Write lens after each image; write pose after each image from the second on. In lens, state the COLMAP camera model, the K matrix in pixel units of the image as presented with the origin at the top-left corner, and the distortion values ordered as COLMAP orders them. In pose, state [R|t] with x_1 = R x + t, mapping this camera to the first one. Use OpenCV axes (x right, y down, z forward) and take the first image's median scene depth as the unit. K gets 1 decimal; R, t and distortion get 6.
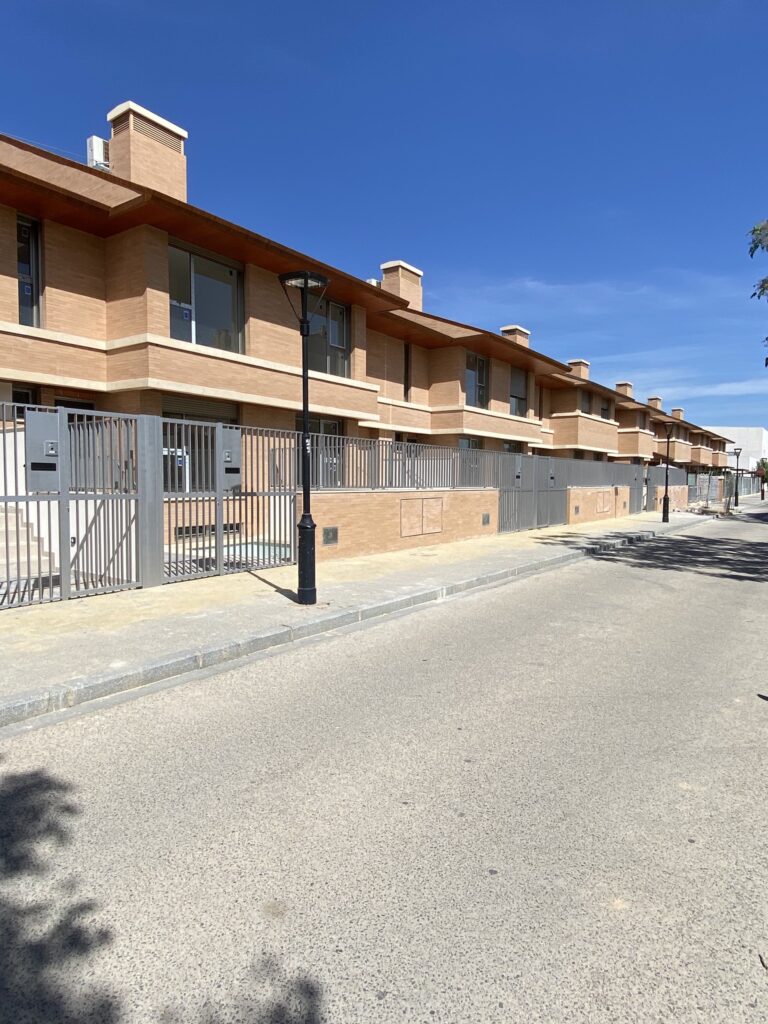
lens RADIAL K [[623.1, 0, 384.0], [0, 623.1, 512.0], [0, 0, 1]] dist [0.083894, -0.098857]
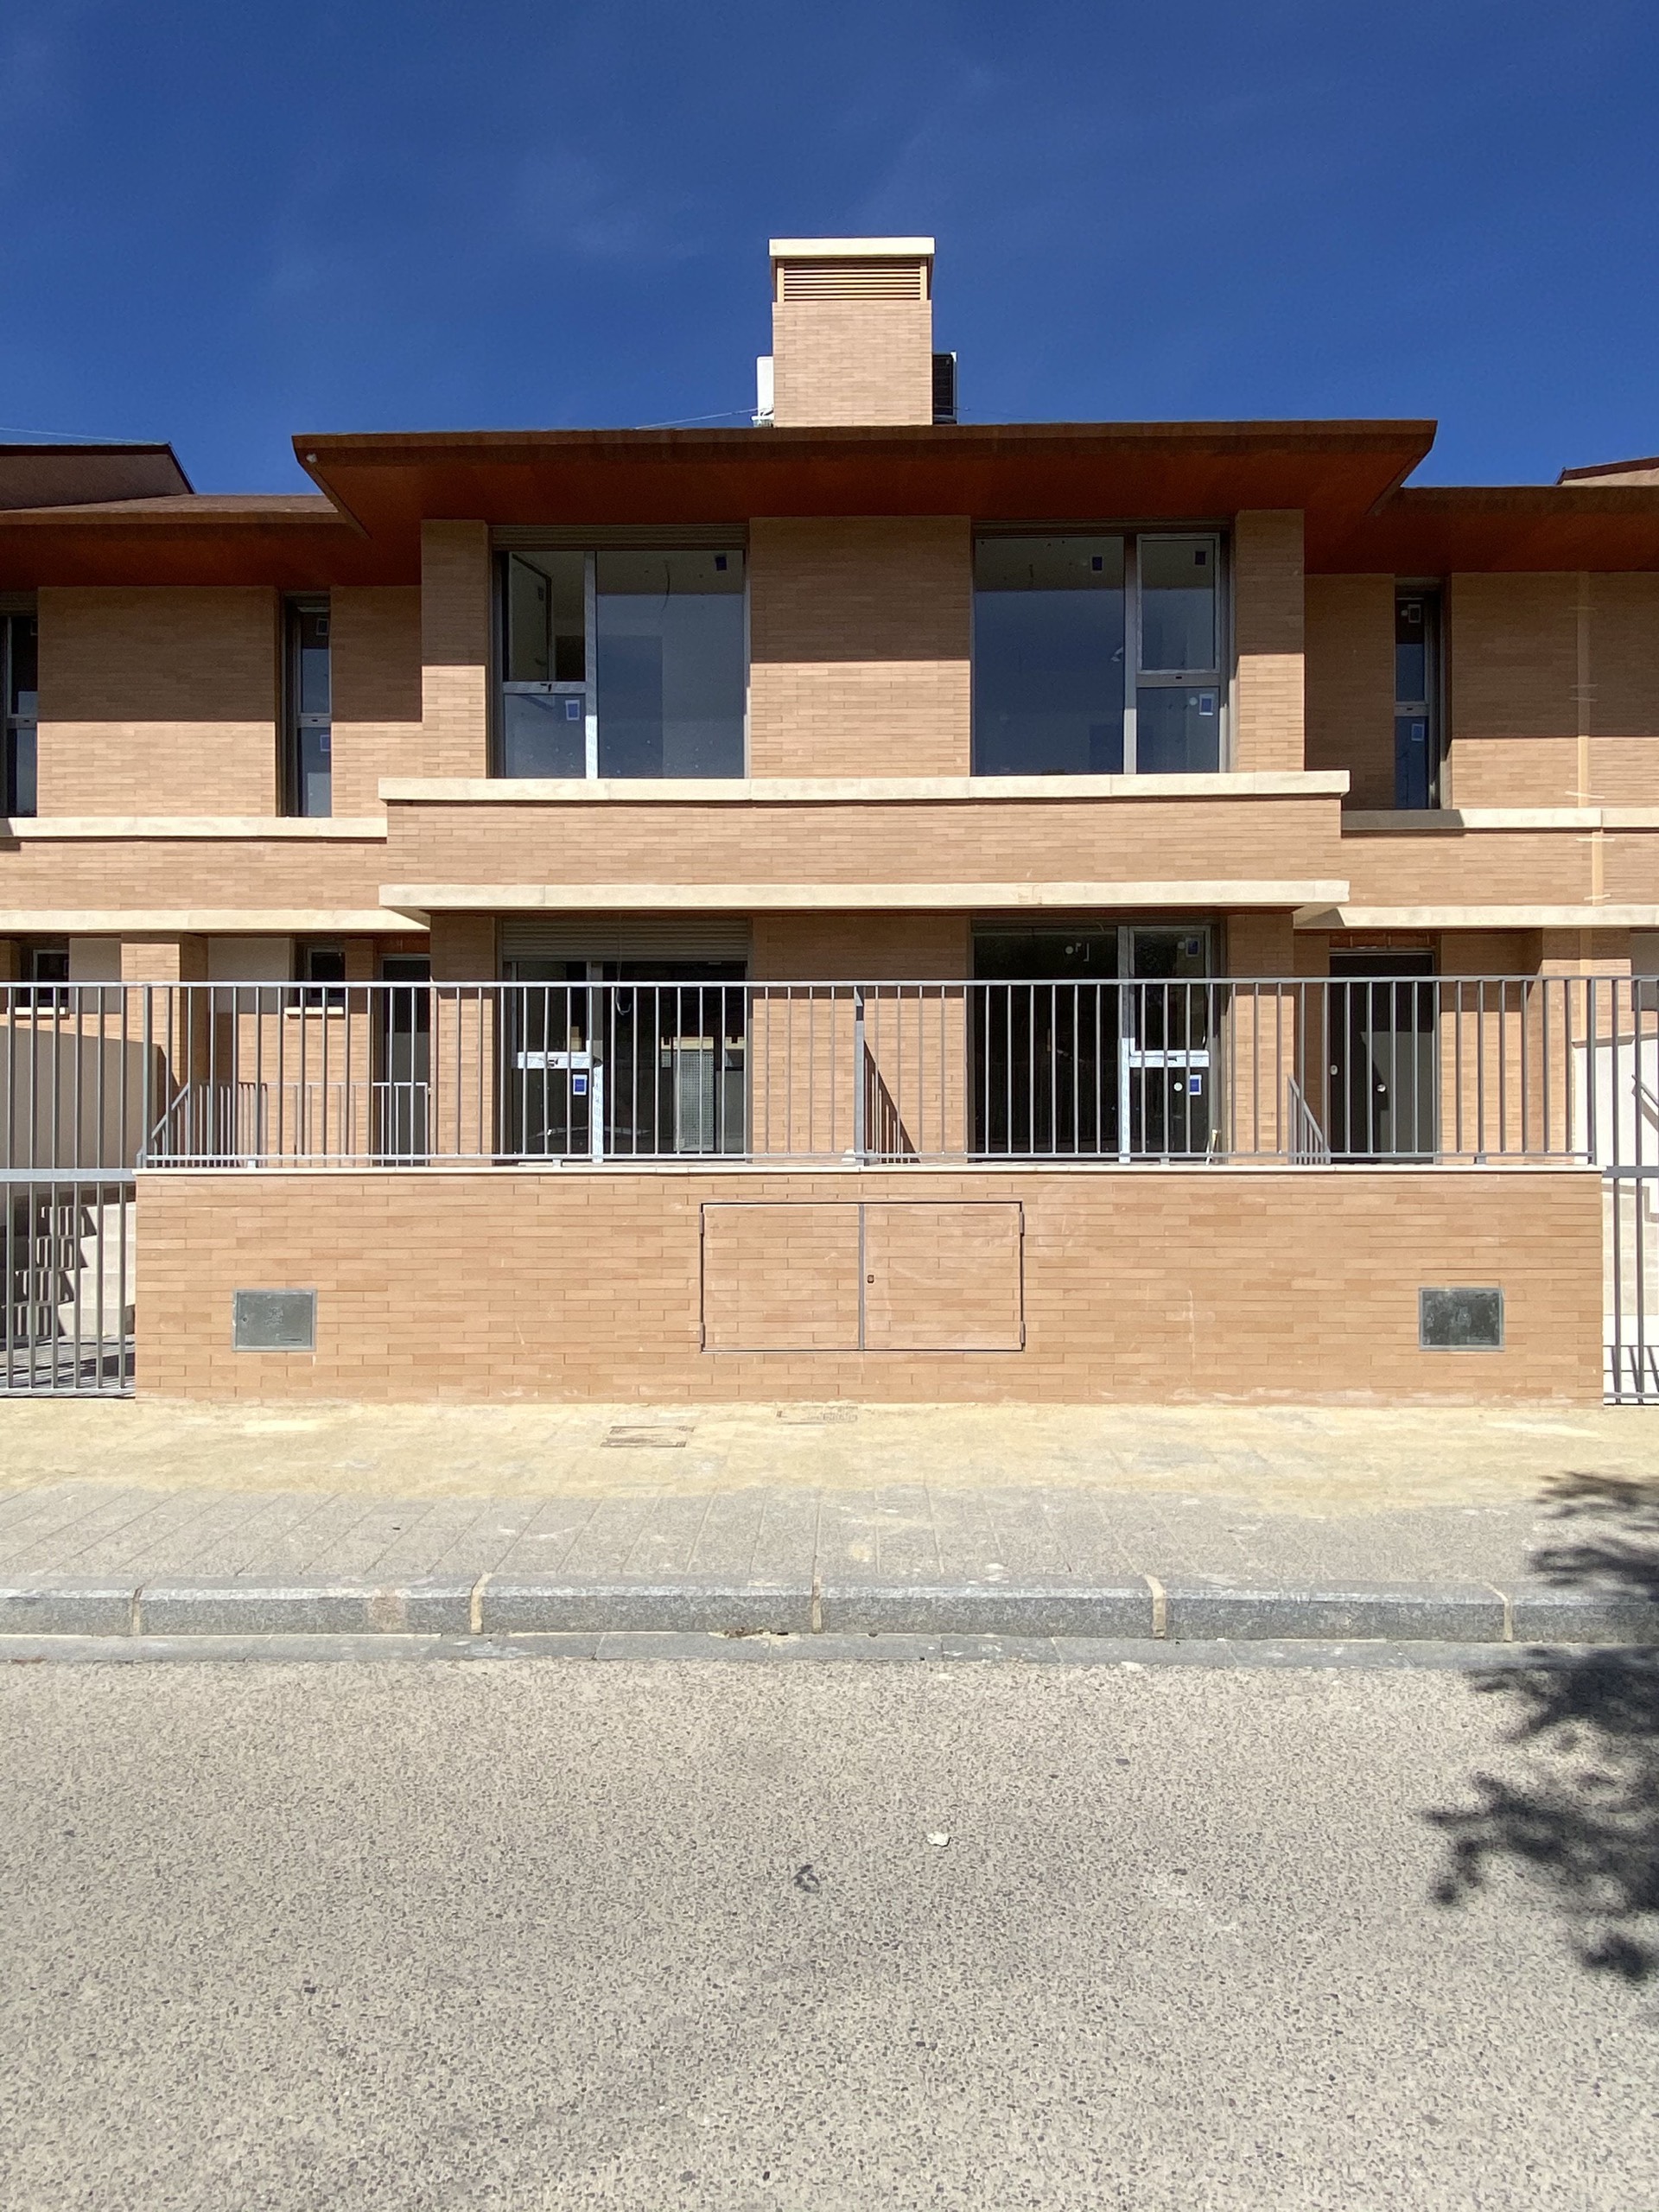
lens RADIAL K [[1393.1, 0, 829.5], [0, 1393.1, 1106.0], [0, 0, 1]] dist [0.084163, -0.106314]
pose [[0.562640, -0.018037, -0.826505, 0.487294], [-0.034332, 0.998390, -0.045160, -0.032988], [0.825989, 0.053785, 0.561115, 0.652220]]
